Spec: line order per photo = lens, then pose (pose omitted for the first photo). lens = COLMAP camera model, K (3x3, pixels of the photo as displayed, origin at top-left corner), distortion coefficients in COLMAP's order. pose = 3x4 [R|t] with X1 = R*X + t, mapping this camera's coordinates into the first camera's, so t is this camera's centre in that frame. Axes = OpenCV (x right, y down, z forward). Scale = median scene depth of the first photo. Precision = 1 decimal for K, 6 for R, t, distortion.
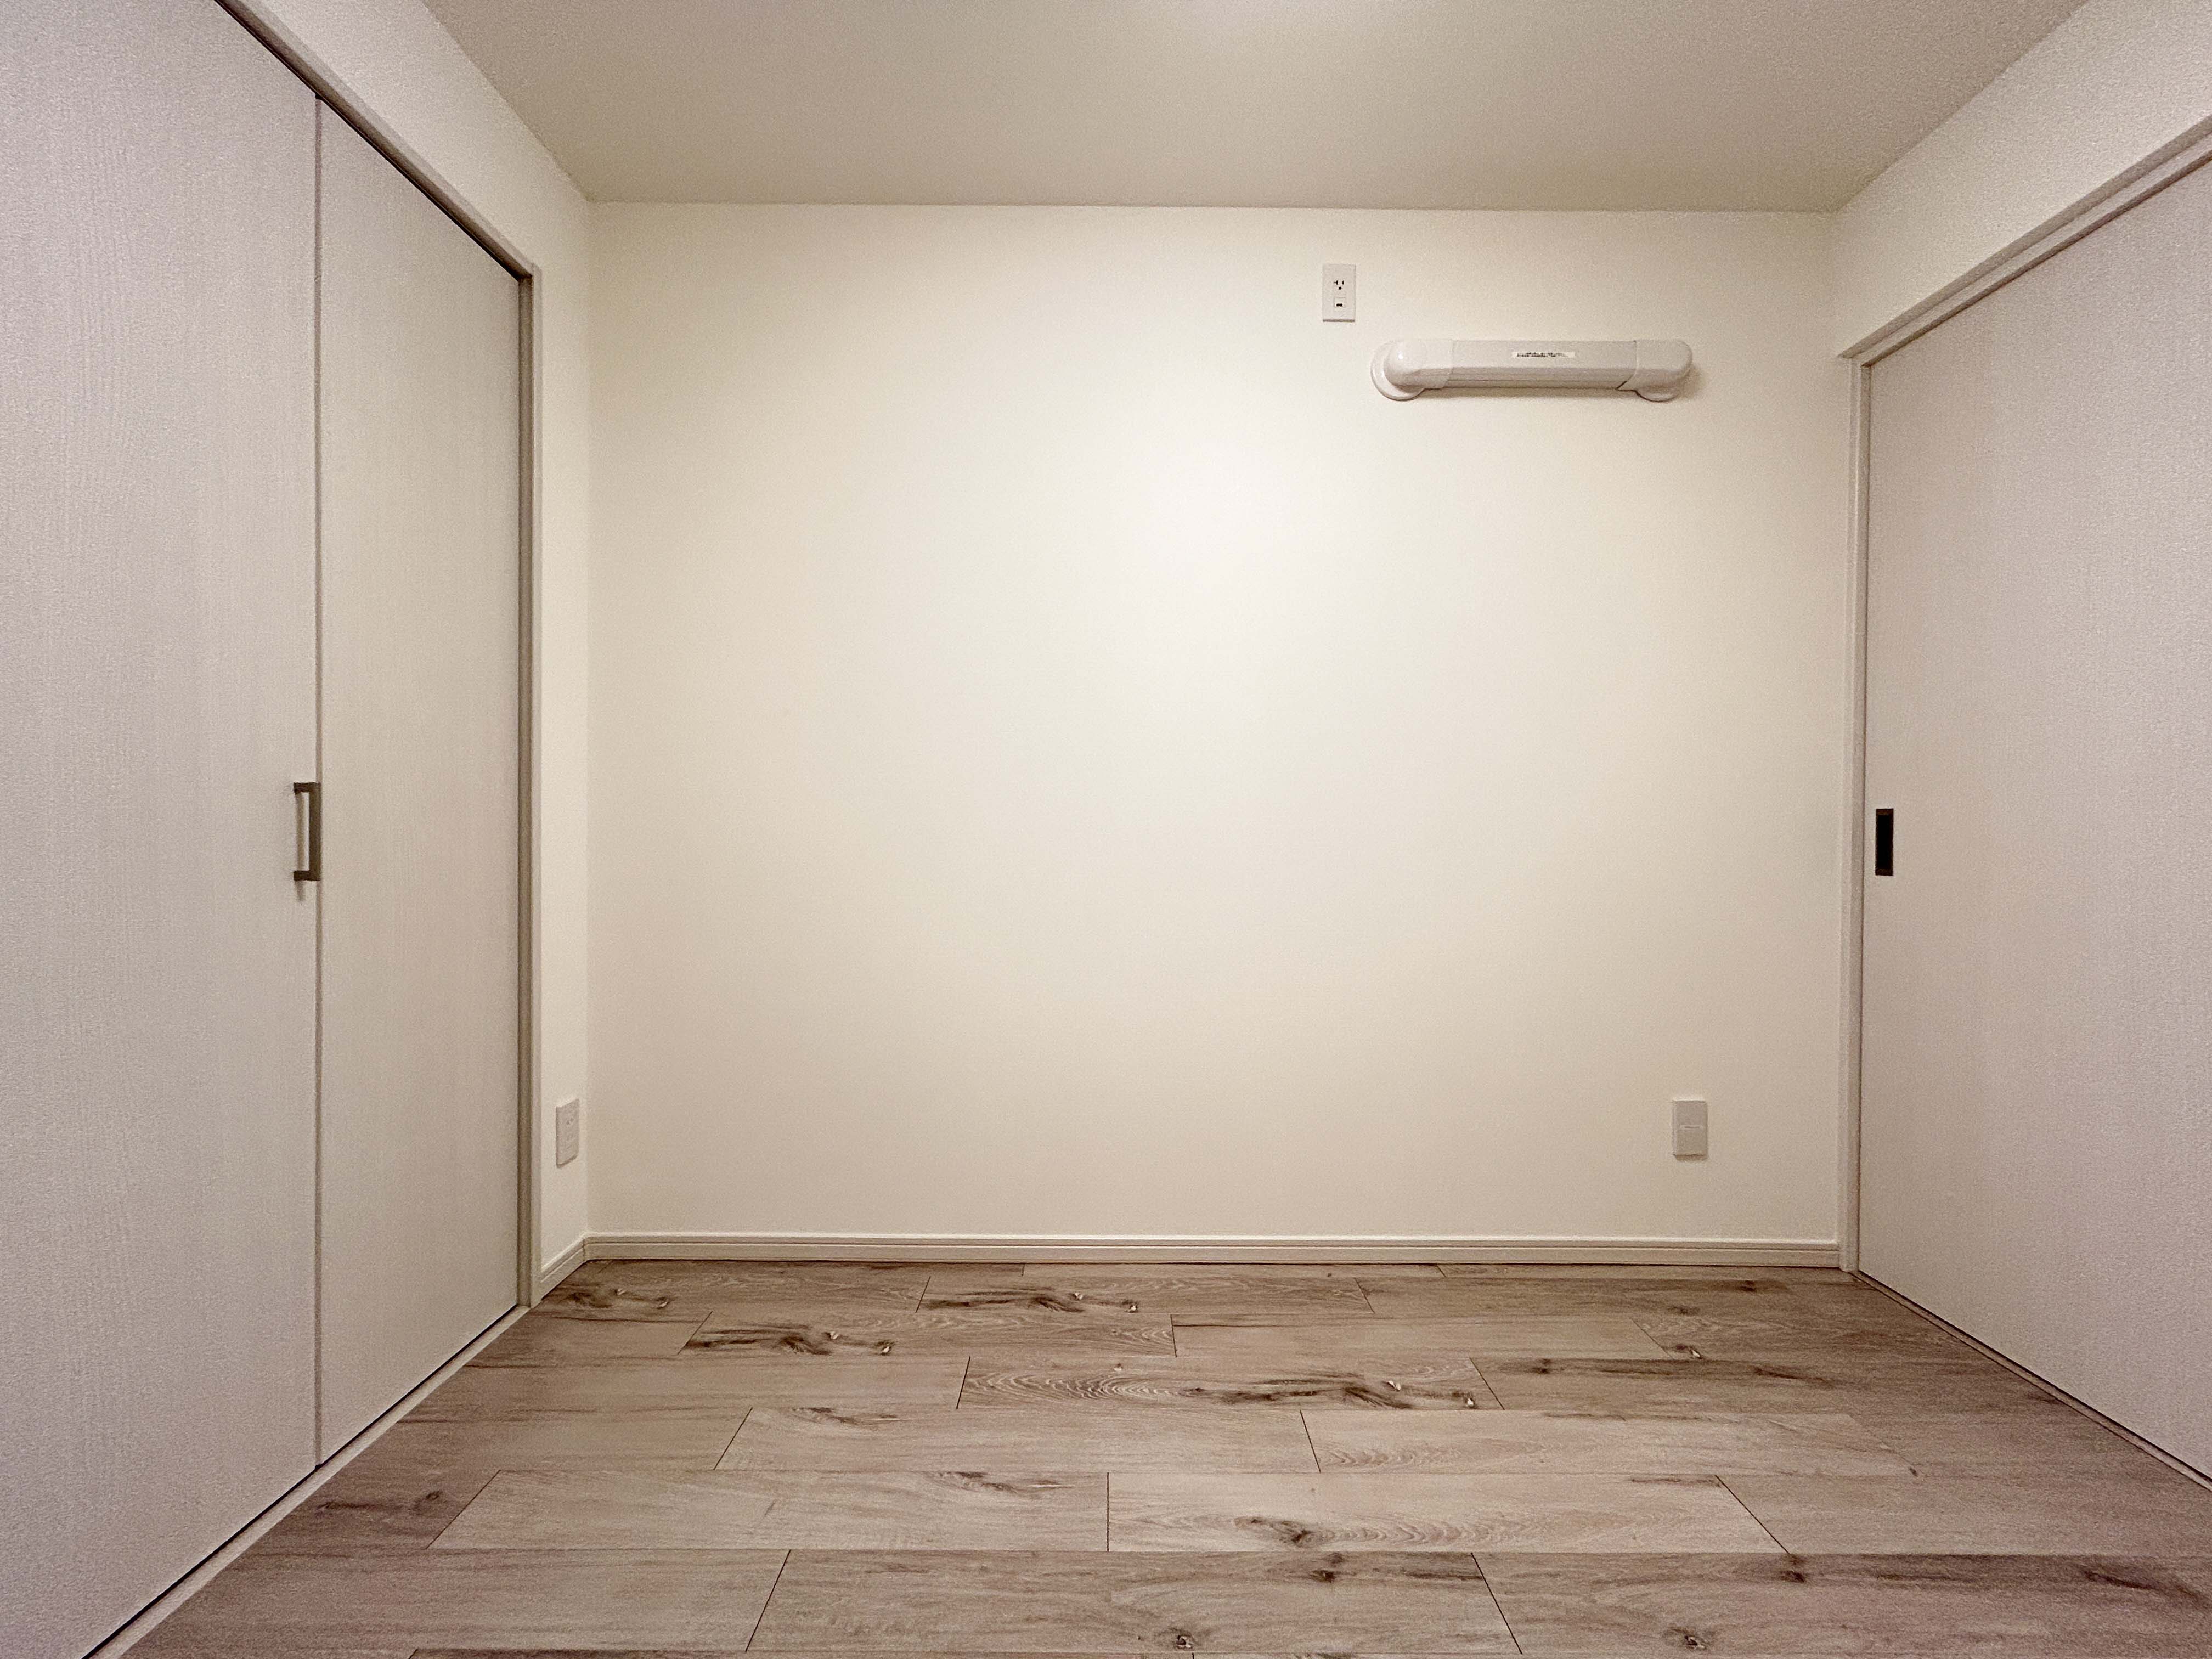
lens RADIAL K [[887.5, 0, 1106.4], [0, 887.5, 835.4], [0, 0, 1]] dist [0.004192, 0.000618]
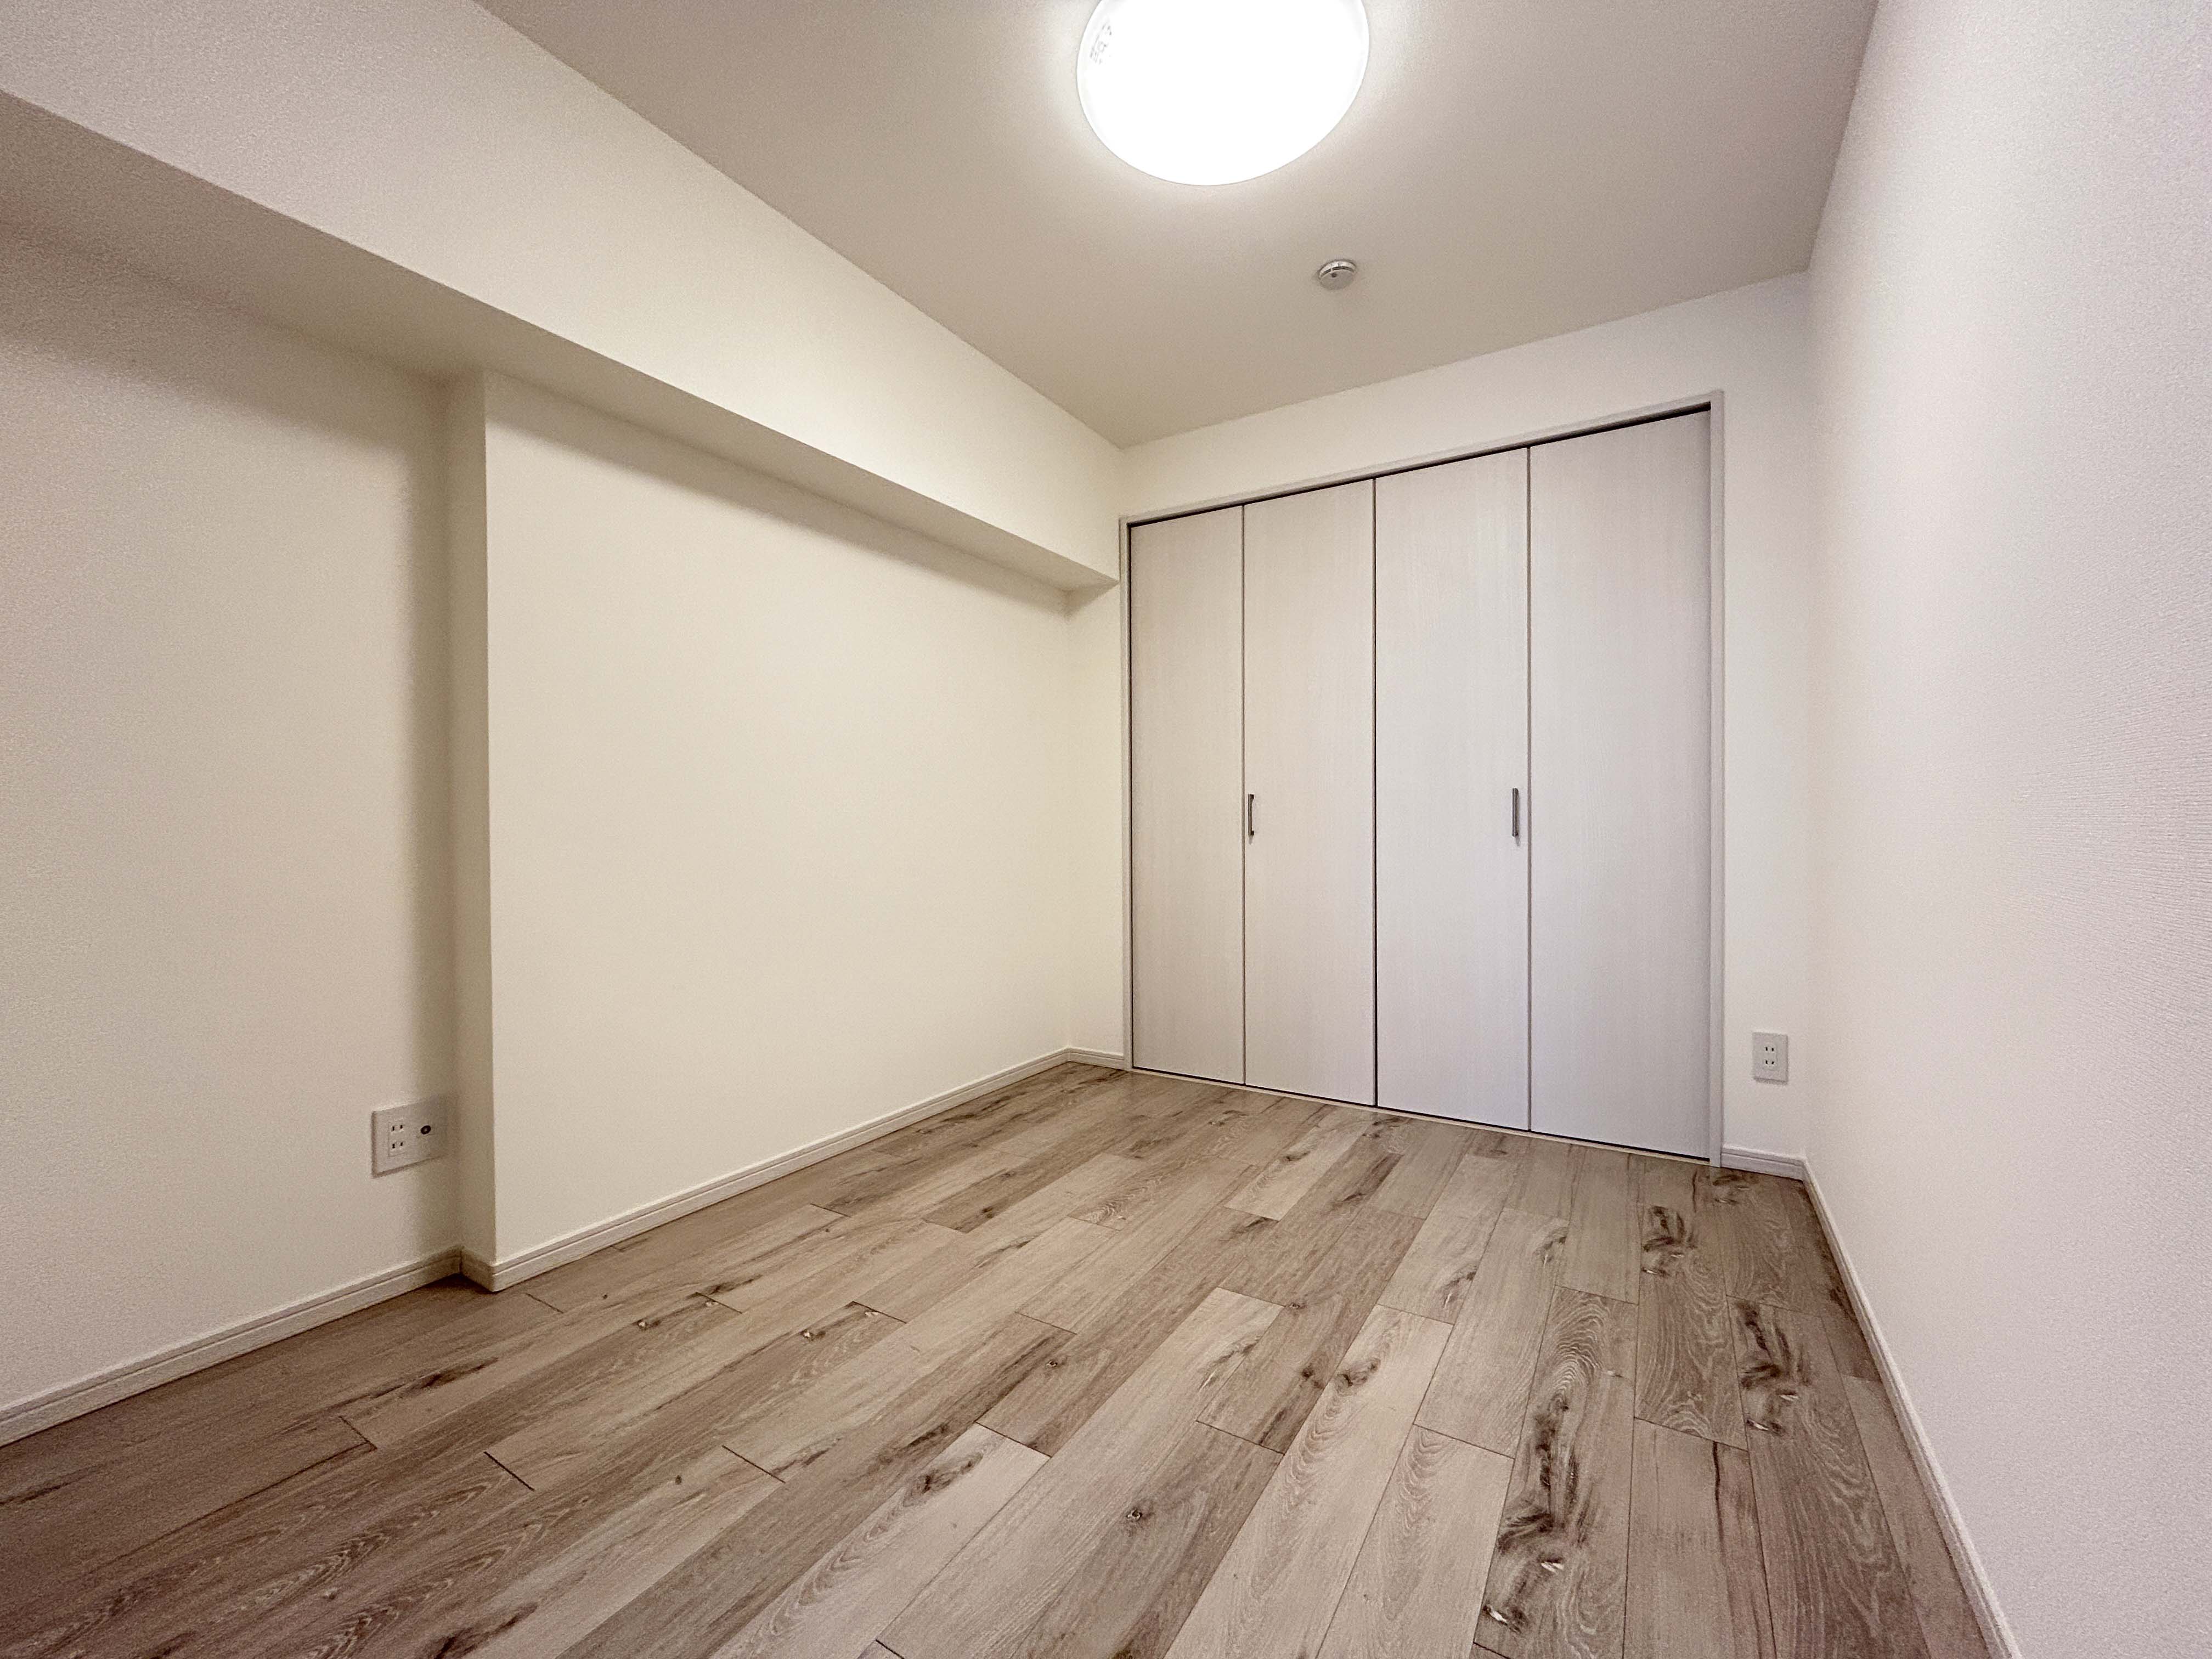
lens RADIAL K [[887.5, 0, 1108.0], [0, 887.5, 827.1], [0, 0, 1]] dist [0.004192, 0.000618]
pose [[-0.530234, -0.002641, -0.847847, 1.182680], [-0.007040, 0.999974, 0.001288, 0.029998], [0.847822, 0.006651, -0.530239, 1.132901]]
